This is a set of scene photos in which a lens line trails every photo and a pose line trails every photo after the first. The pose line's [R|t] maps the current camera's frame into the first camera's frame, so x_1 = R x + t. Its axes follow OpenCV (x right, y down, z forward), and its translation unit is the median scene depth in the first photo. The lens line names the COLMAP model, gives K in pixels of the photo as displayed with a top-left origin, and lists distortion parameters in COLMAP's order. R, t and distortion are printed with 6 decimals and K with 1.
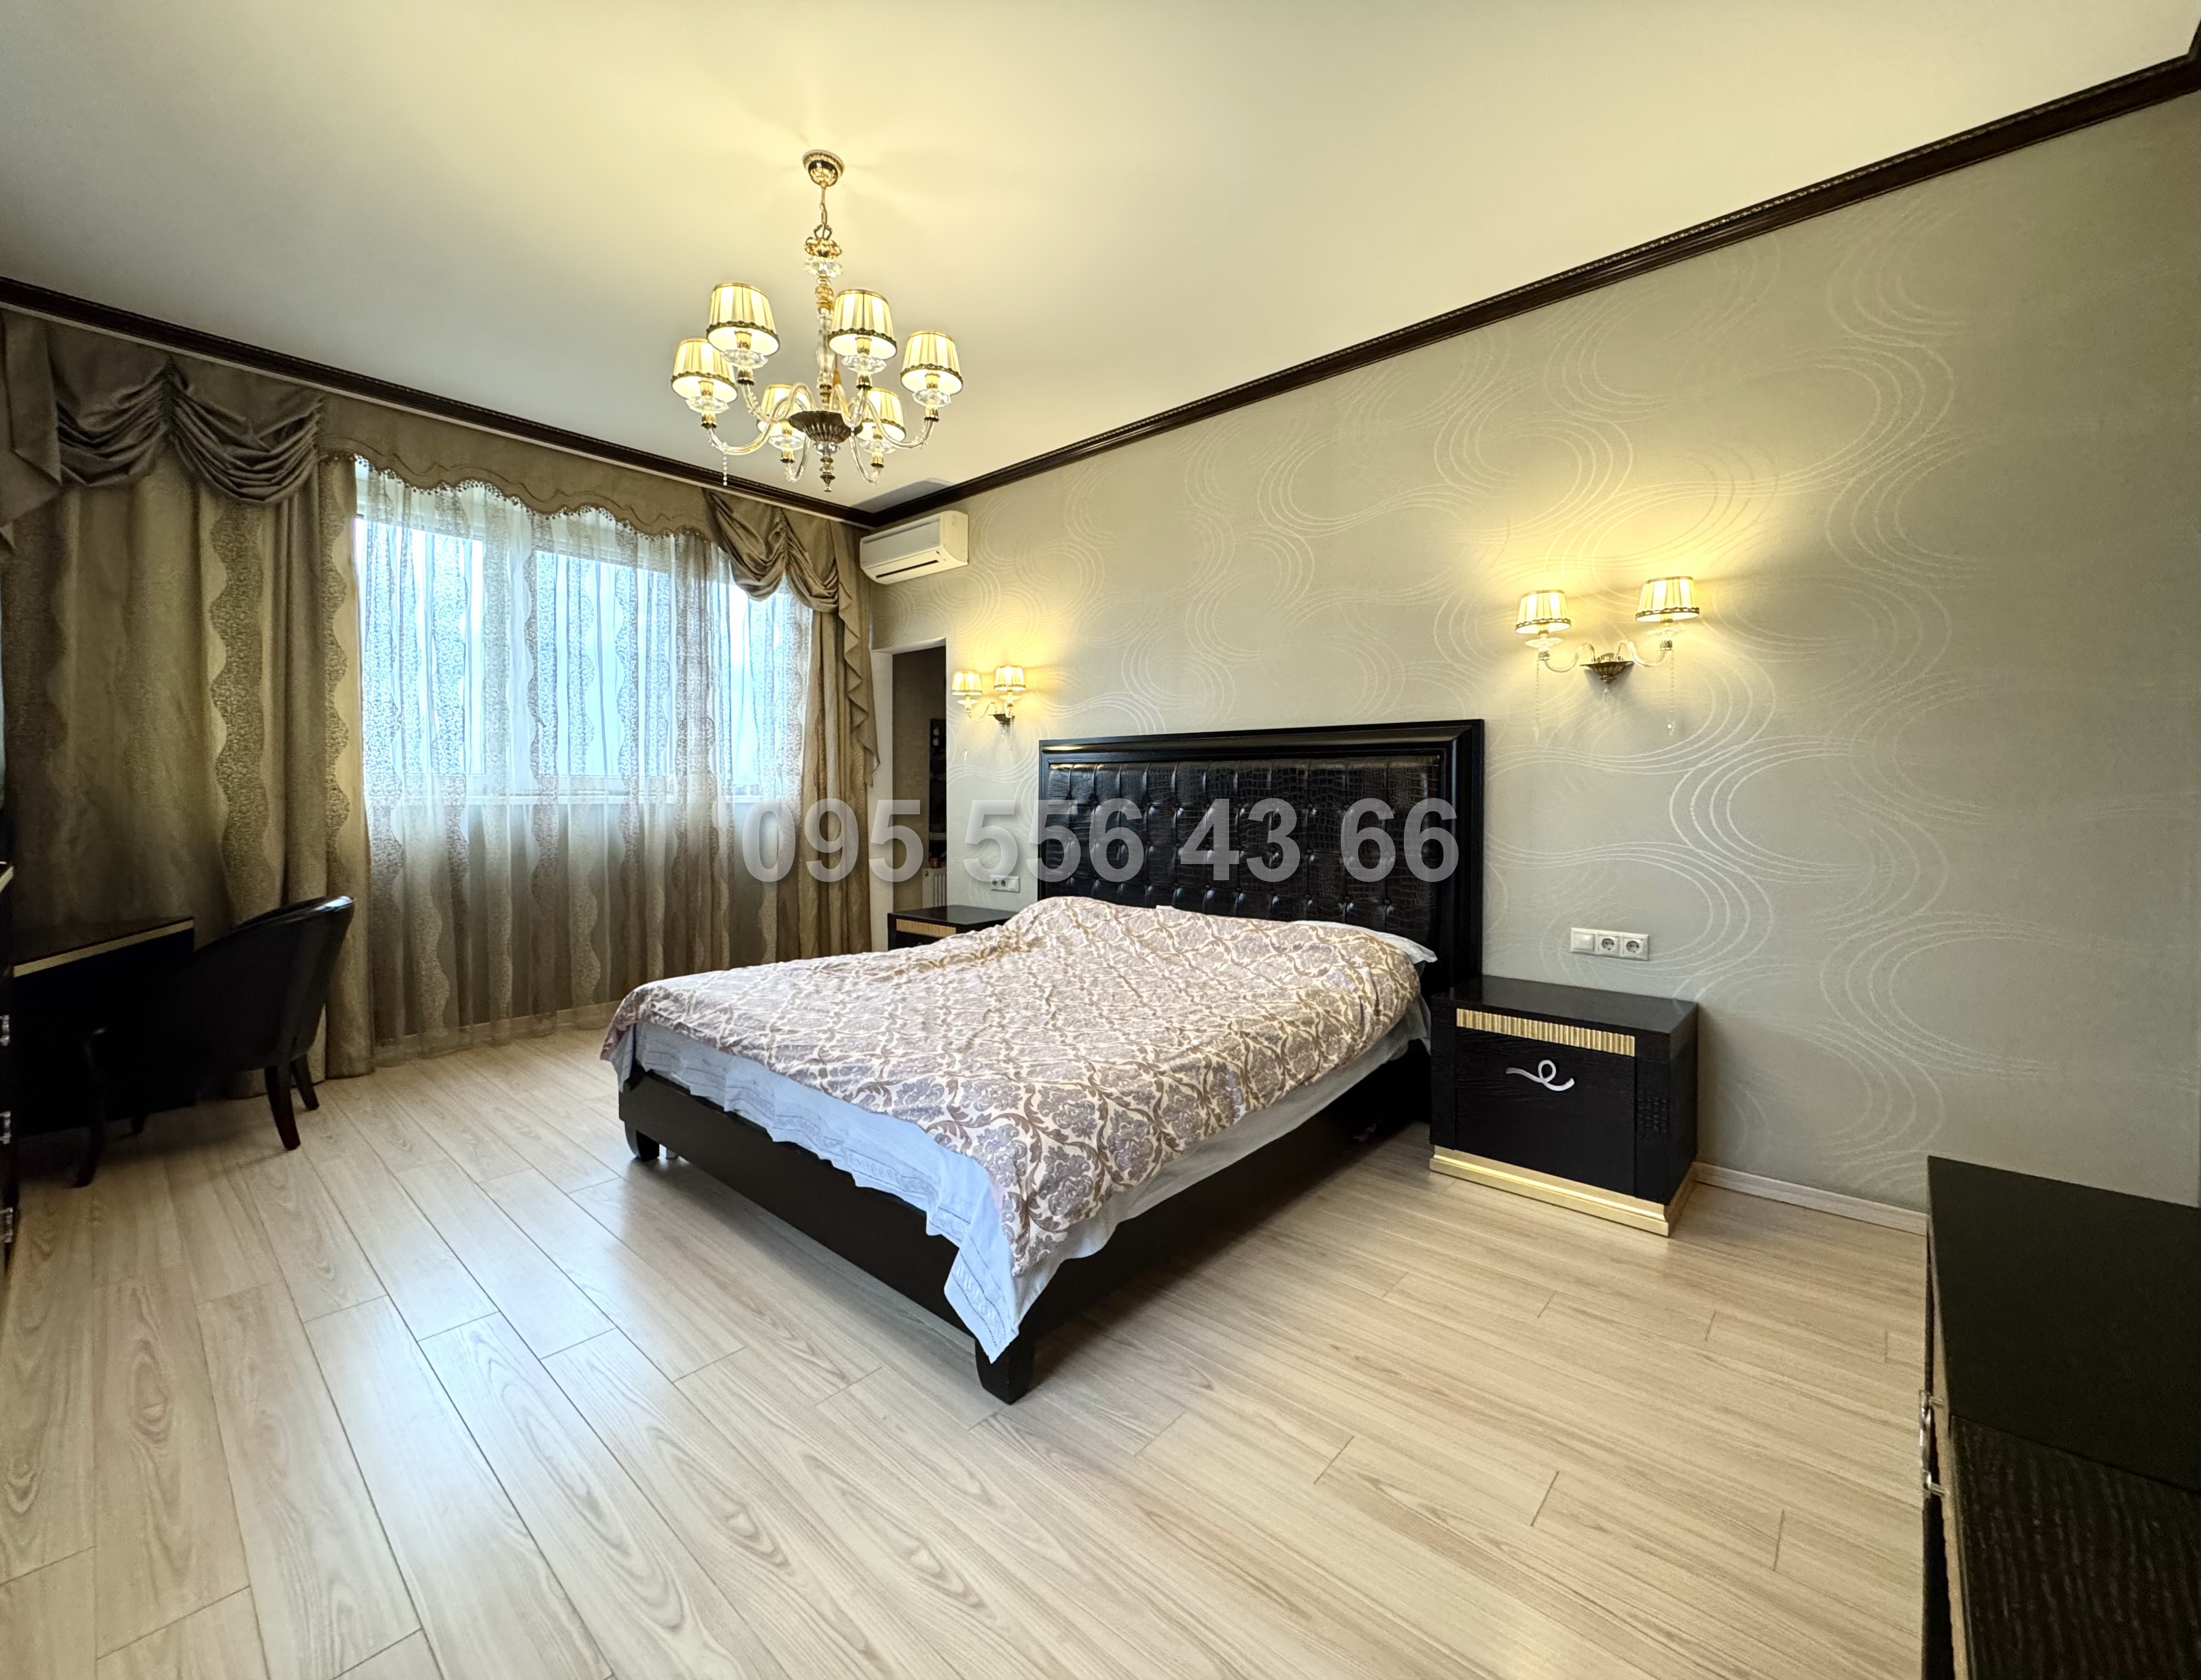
lens RADIAL K [[900.1, 0, 1093.2], [0, 900.1, 800.2], [0, 0, 1]] dist [0.000704, 0.000124]
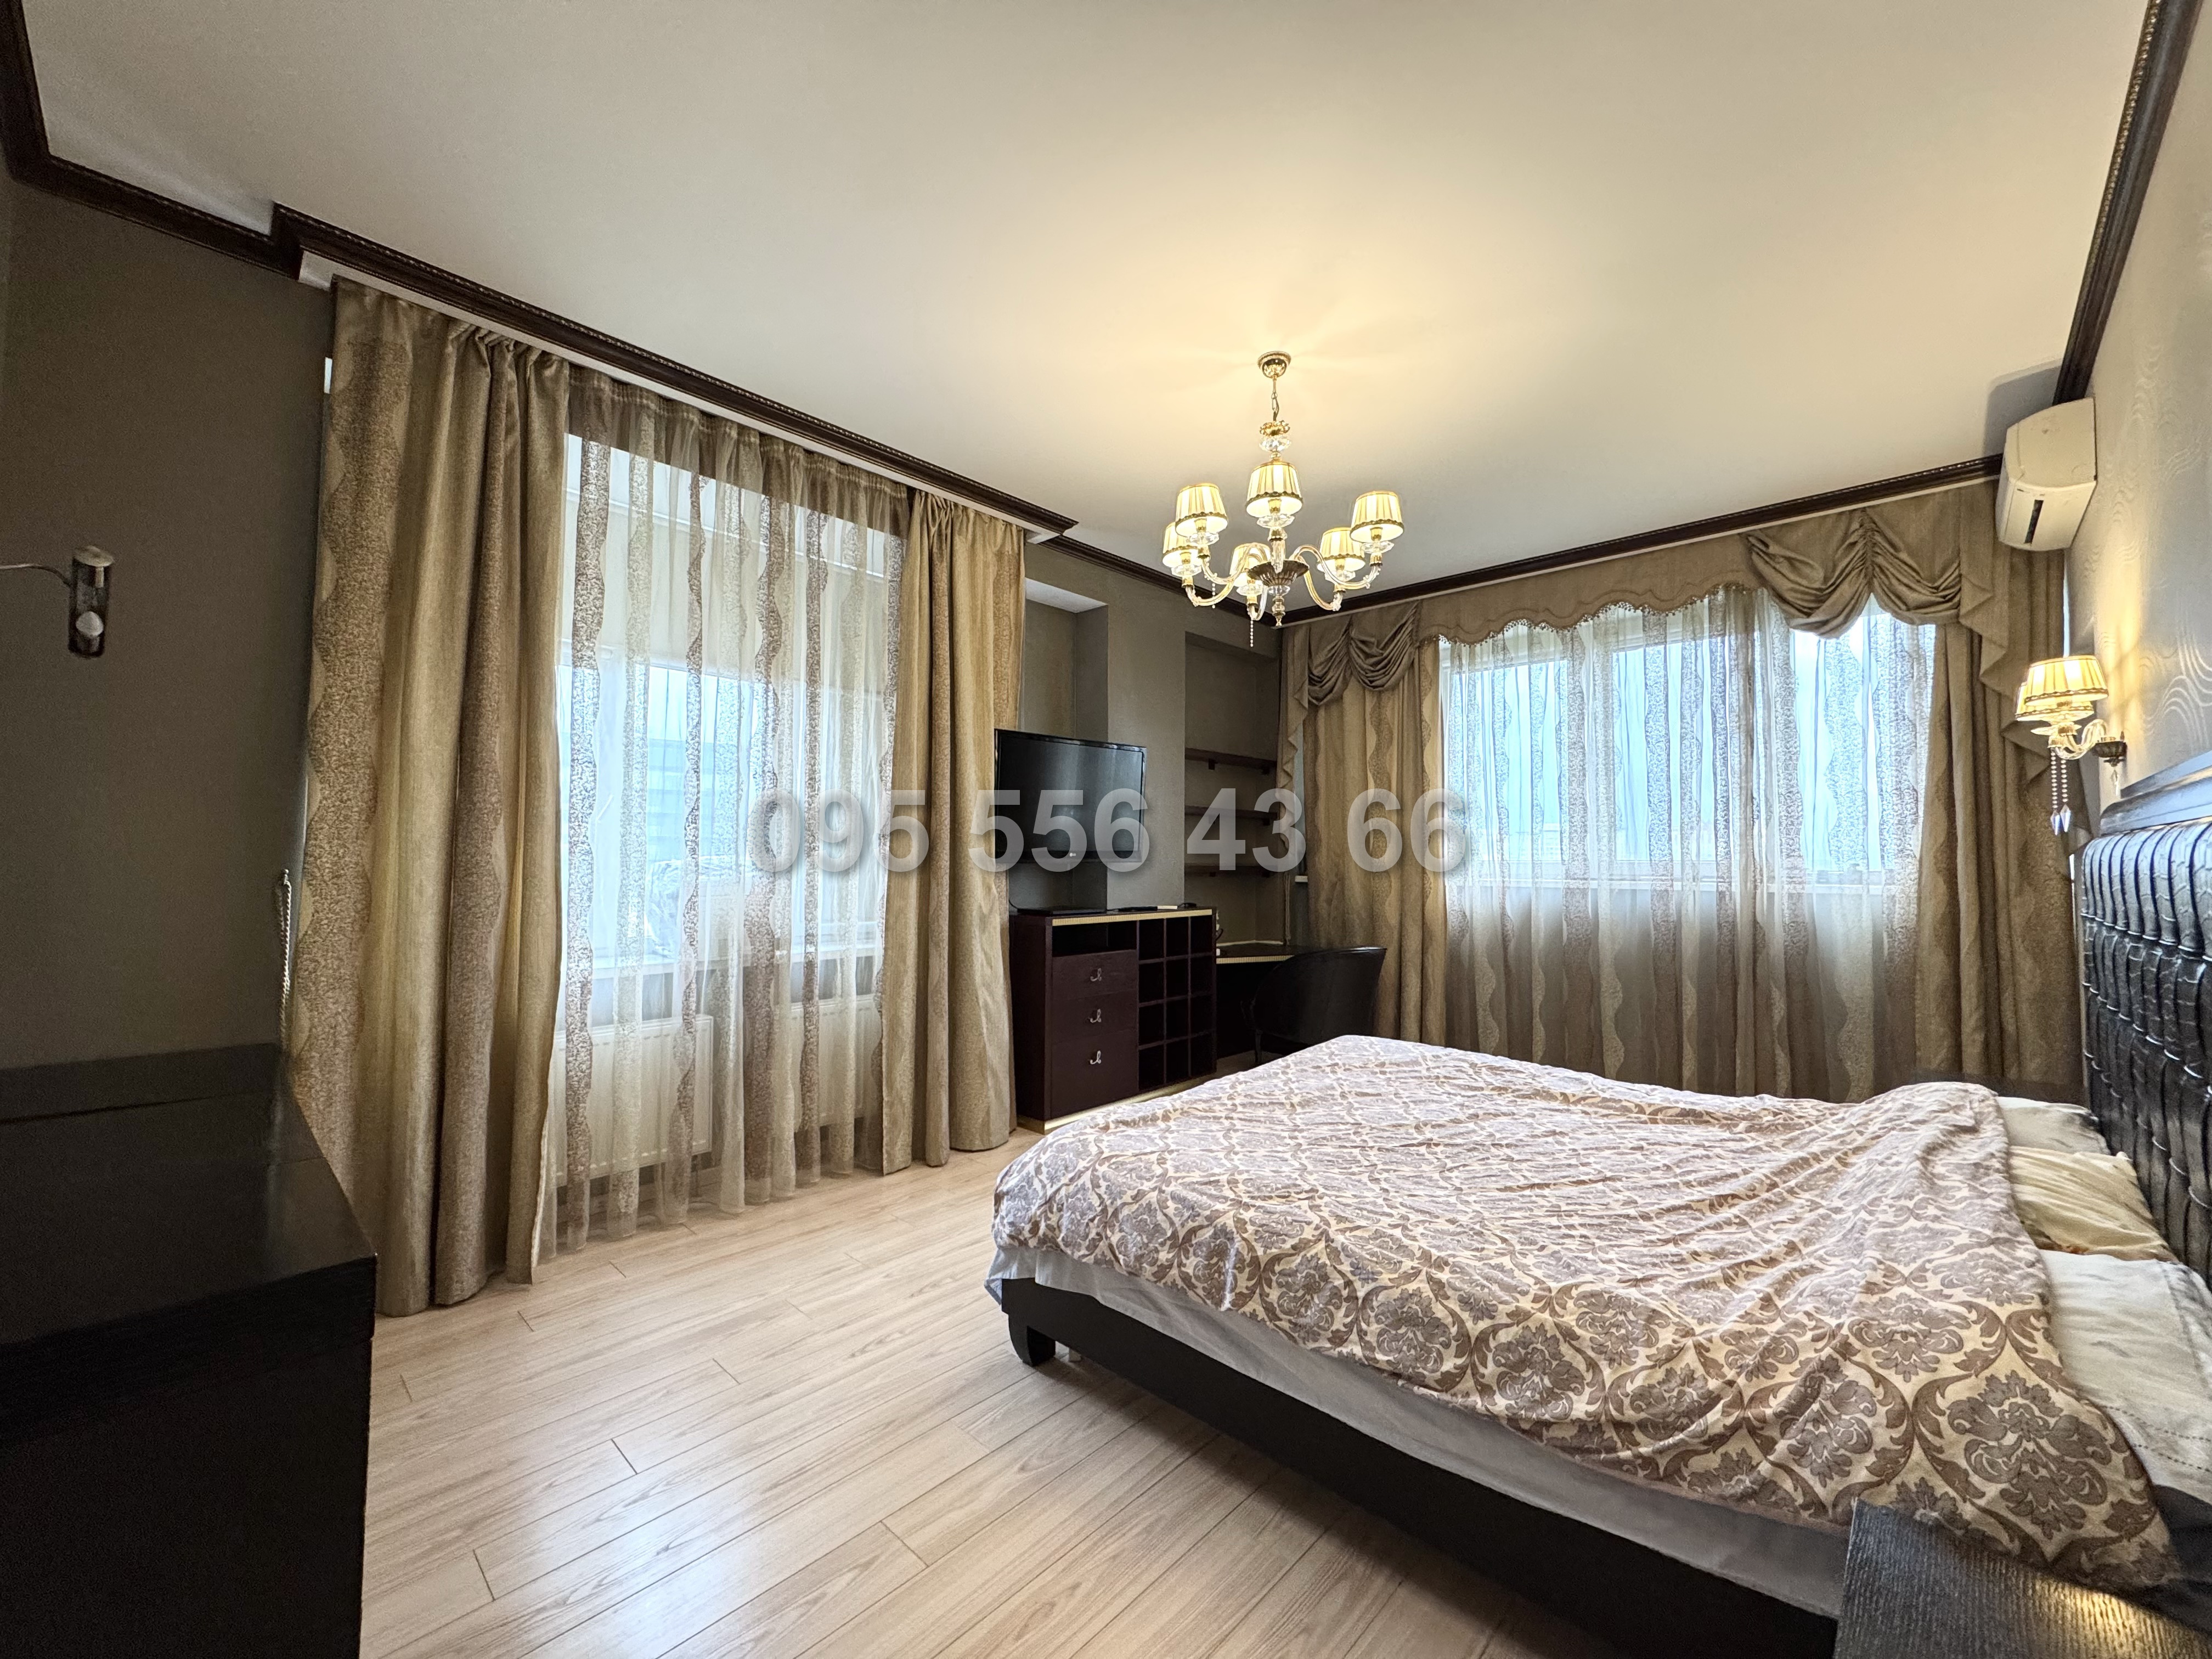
lens RADIAL K [[889.2, 0, 1114.4], [0, 889.2, 824.4], [0, 0, 1]] dist [0.003984, 0.000811]
pose [[-0.033501, -0.045609, -0.998397, 0.553360], [-0.014541, 0.998875, -0.045143, -0.018525], [0.999333, 0.013005, -0.034127, 0.532183]]
